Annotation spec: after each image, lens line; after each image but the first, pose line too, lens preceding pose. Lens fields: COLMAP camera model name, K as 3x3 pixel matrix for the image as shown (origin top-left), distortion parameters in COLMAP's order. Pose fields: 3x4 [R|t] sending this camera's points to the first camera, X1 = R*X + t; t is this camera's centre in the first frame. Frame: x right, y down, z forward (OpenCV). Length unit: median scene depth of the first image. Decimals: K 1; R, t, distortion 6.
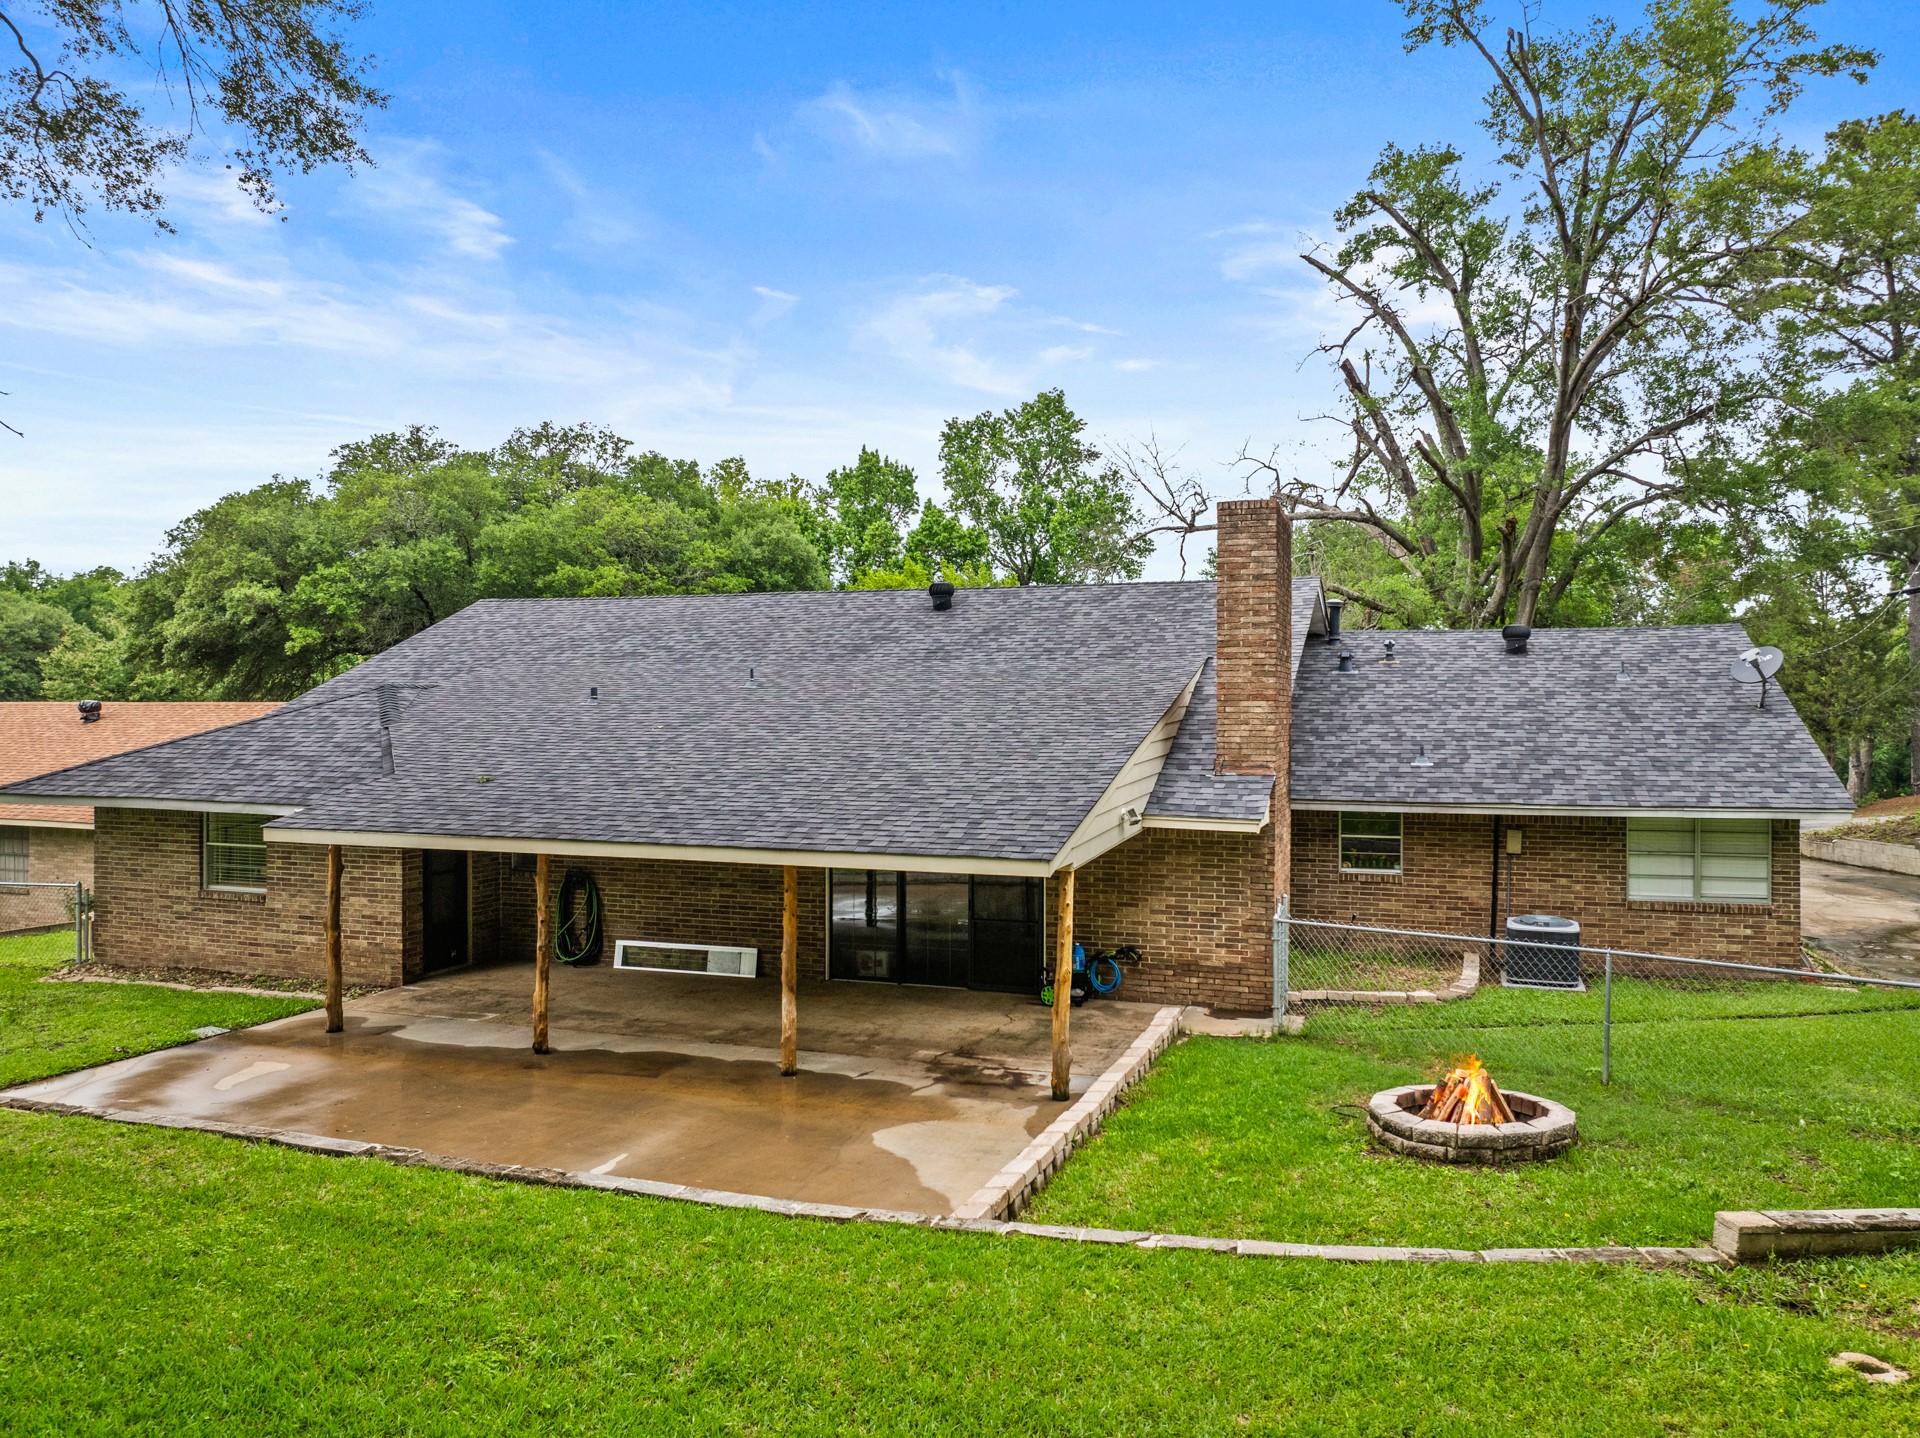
lens RADIAL K [[1364.9, 0, 976.0], [0, 1364.9, 705.1], [0, 0, 1]] dist [-0.036603, -0.006205]
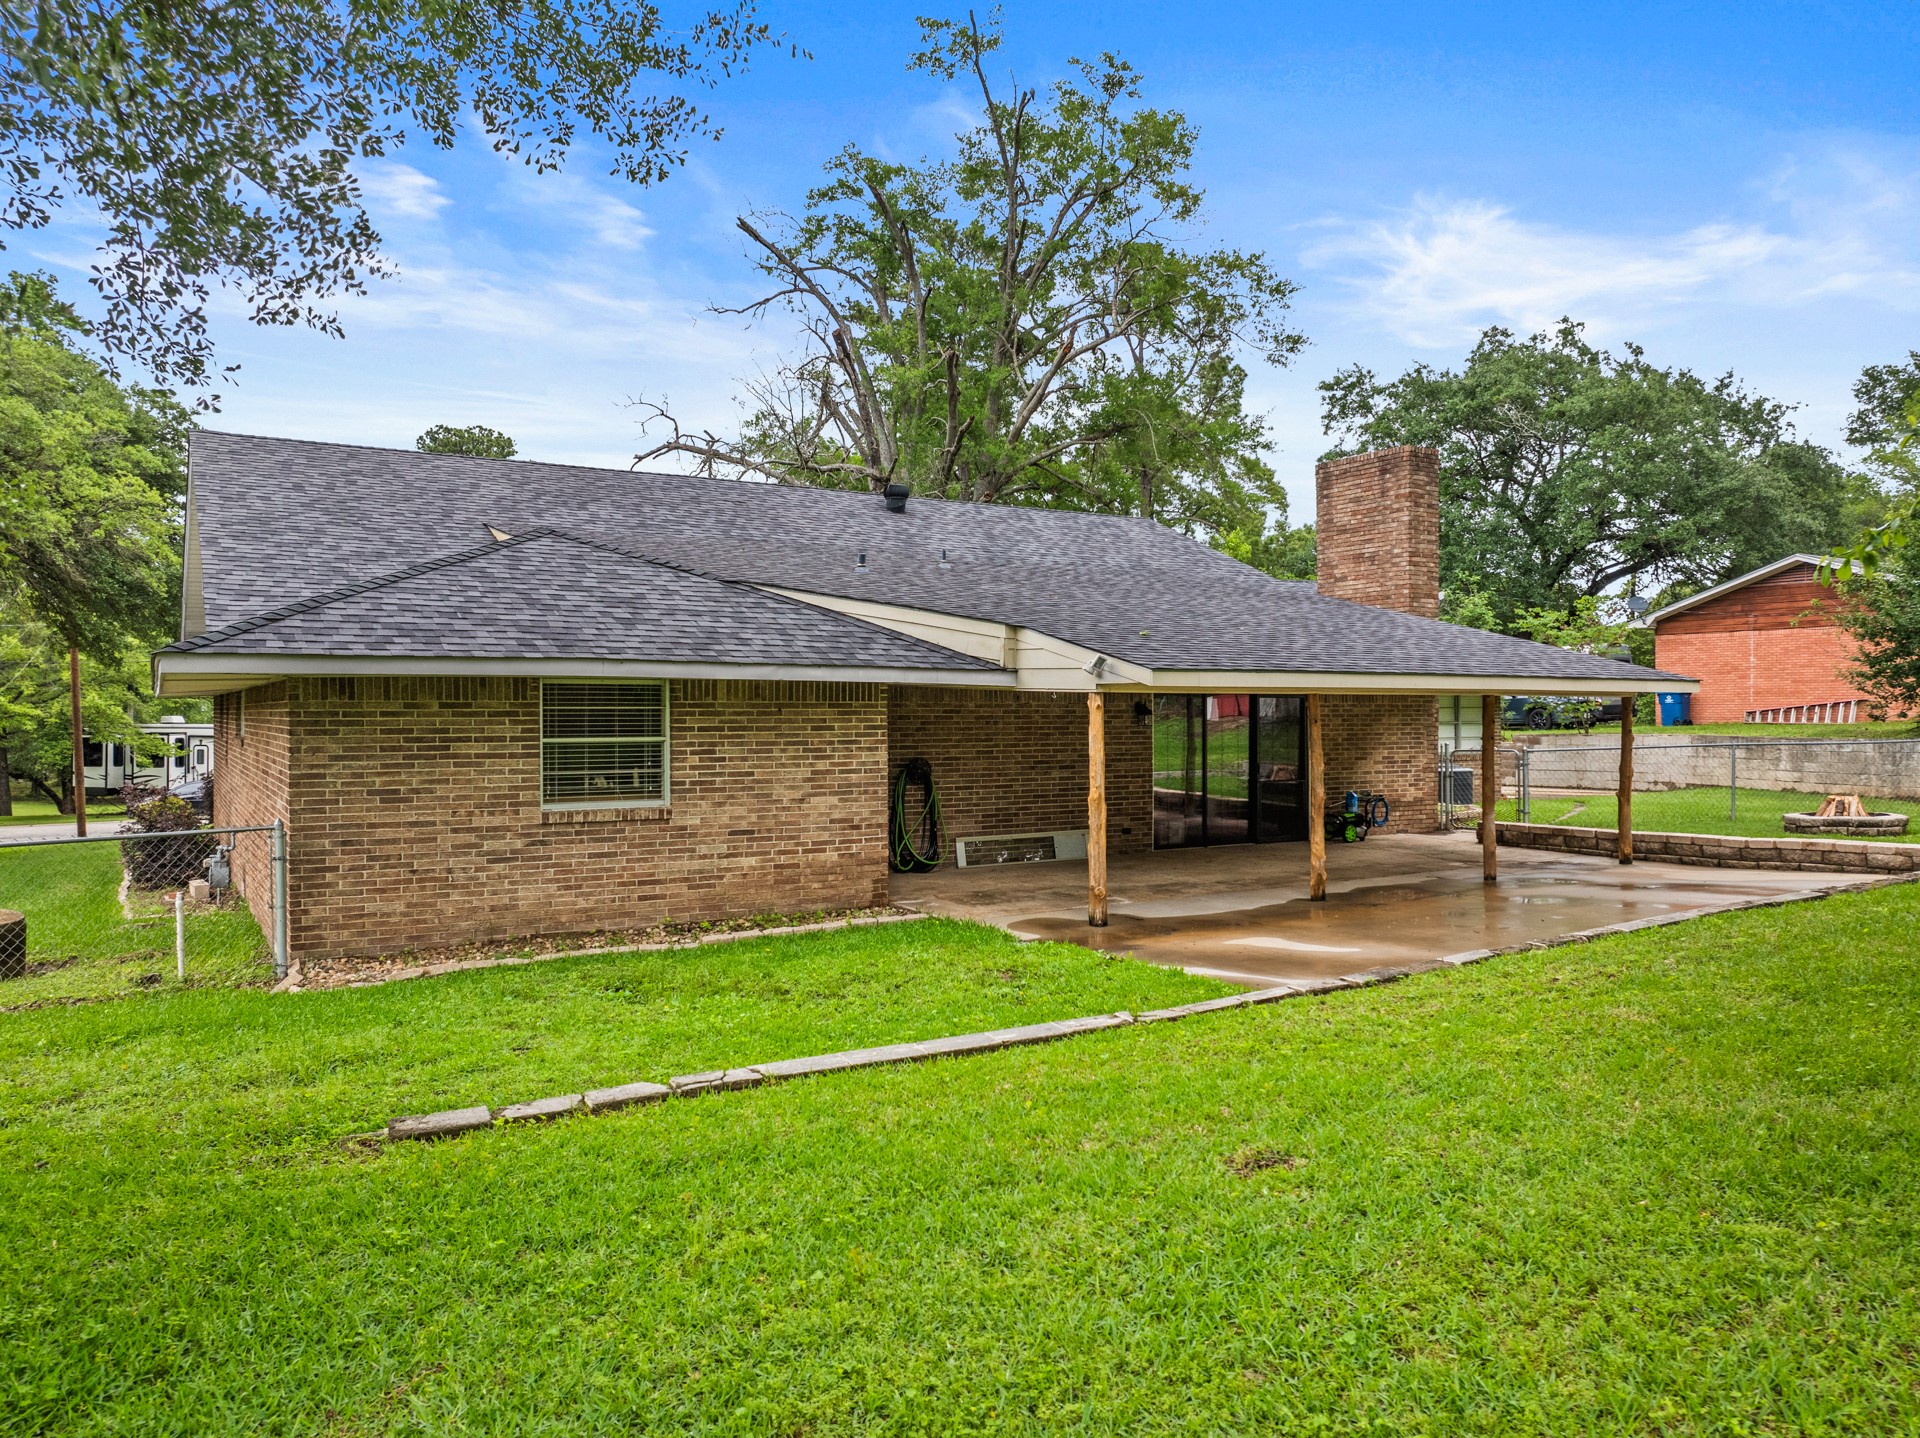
lens RADIAL K [[1364.9, 0, 965.3], [0, 1364.9, 719.3], [0, 0, 1]] dist [-0.036603, -0.006205]
pose [[0.636087, -0.007883, 0.771577, -1.096652], [0.001238, 0.999957, 0.009195, 0.100928], [-0.771616, -0.004893, 0.636070, 0.498039]]
